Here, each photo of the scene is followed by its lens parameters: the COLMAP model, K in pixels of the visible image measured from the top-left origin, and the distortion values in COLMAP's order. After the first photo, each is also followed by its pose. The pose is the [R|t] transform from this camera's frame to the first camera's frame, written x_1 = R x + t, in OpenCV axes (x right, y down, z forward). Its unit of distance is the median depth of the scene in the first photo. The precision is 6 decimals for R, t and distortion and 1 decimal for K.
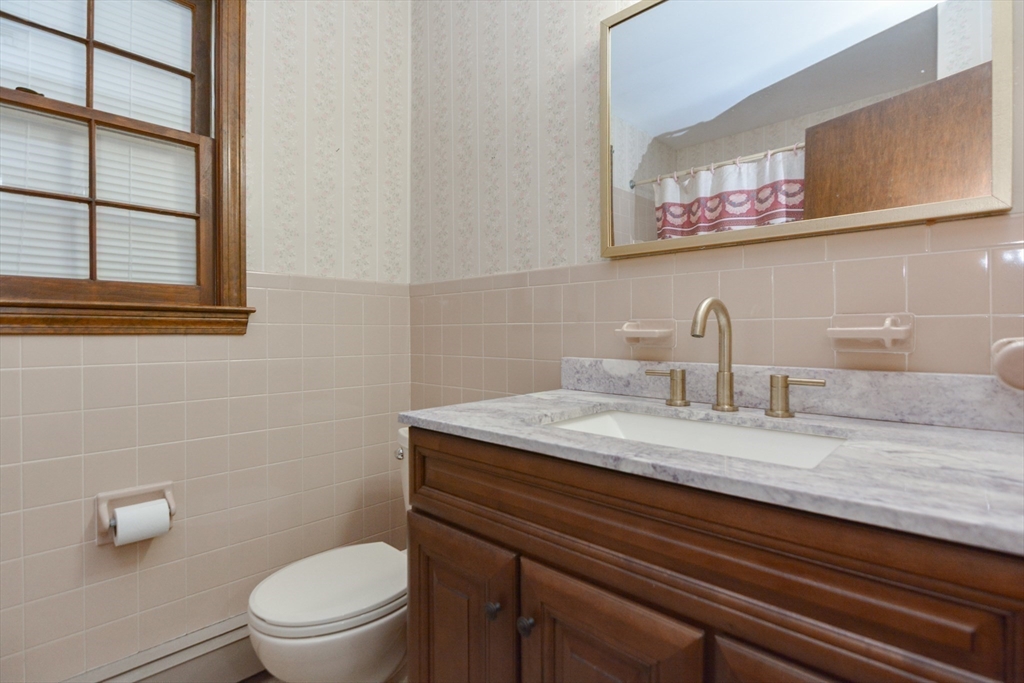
lens RADIAL K [[508.6, 0, 513.2], [0, 508.6, 337.5], [0, 0, 1]] dist [0.002612, -0.001202]
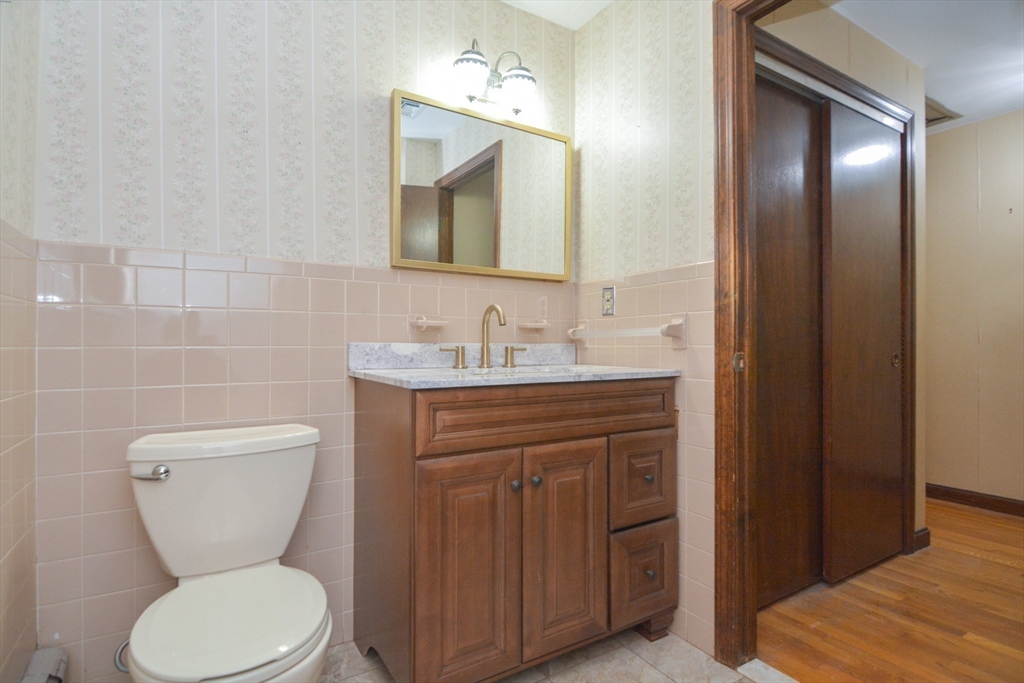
lens RADIAL K [[508.6, 0, 514.0], [0, 508.6, 342.7], [0, 0, 1]] dist [0.002612, -0.001202]
pose [[0.248787, 0.006997, 0.968533, -1.102304], [0.008755, 0.999917, -0.009473, 0.062208], [-0.968519, 0.010836, 0.248705, 0.400309]]
